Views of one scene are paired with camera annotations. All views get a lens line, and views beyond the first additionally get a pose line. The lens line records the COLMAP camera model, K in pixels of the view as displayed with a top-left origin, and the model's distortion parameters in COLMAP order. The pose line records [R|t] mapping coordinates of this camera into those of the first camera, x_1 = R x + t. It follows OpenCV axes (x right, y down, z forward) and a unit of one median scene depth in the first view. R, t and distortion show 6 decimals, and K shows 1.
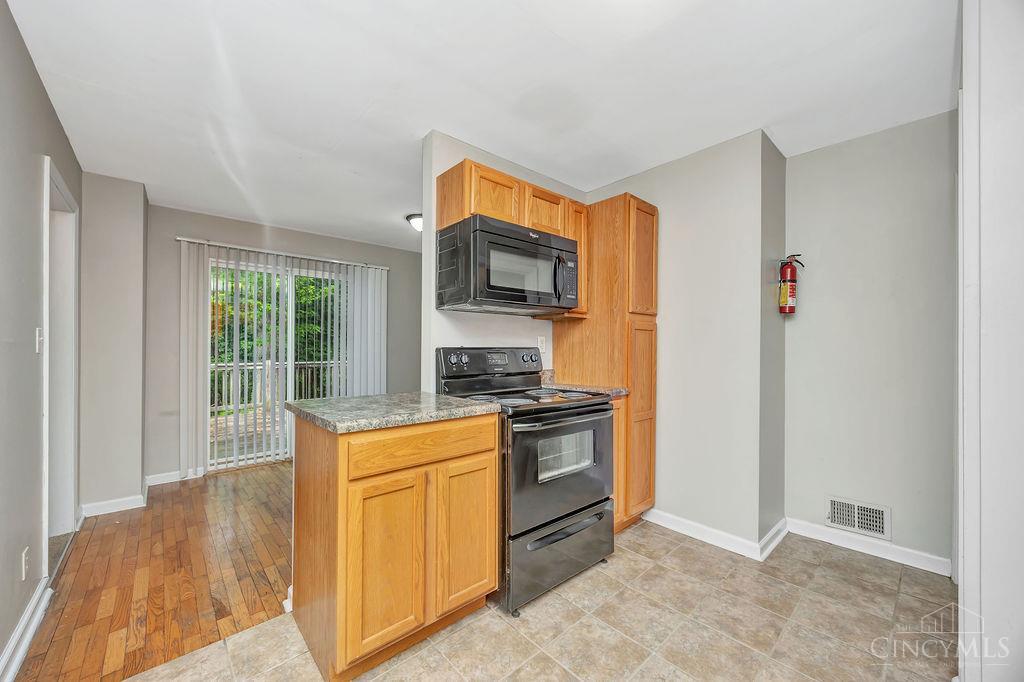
lens RADIAL K [[391.8, 0, 512.9], [0, 391.8, 353.8], [0, 0, 1]] dist [-0.000472, -0.000168]
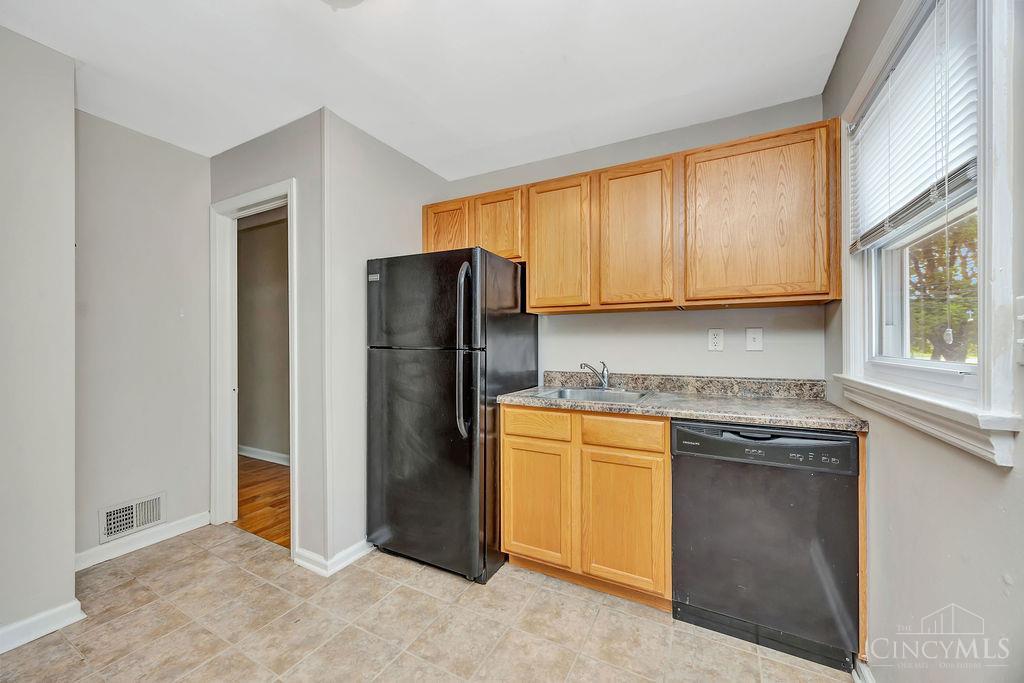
lens RADIAL K [[393.7, 0, 510.5], [0, 393.7, 342.9], [0, 0, 1]] dist [0.000045, -0.000242]
pose [[-0.342052, 0.005637, 0.939664, -0.464250], [0.013529, 0.999908, -0.001073, -0.009590], [-0.939584, 0.012345, -0.342097, 0.533206]]
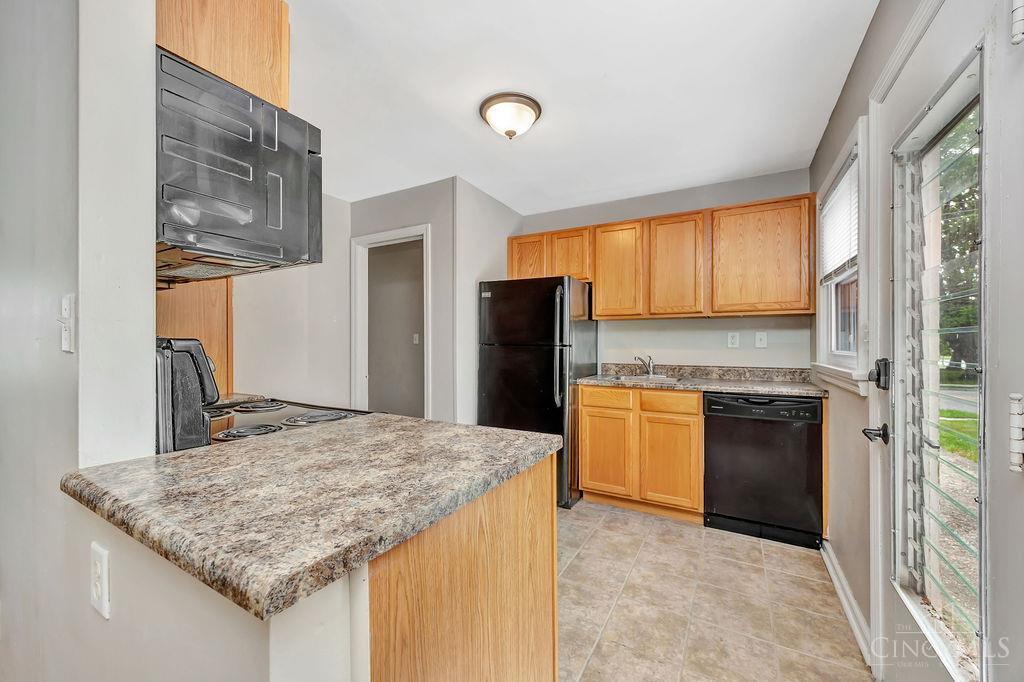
lens RADIAL K [[399.7, 0, 512.0], [0, 399.7, 341.0], [0, 0, 1]] dist [0.000226, 0.000119]
pose [[-0.321852, 0.007775, 0.946758, -0.836001], [0.009169, 0.999945, -0.005095, -0.007104], [-0.946746, 0.007041, -0.321905, 0.948721]]
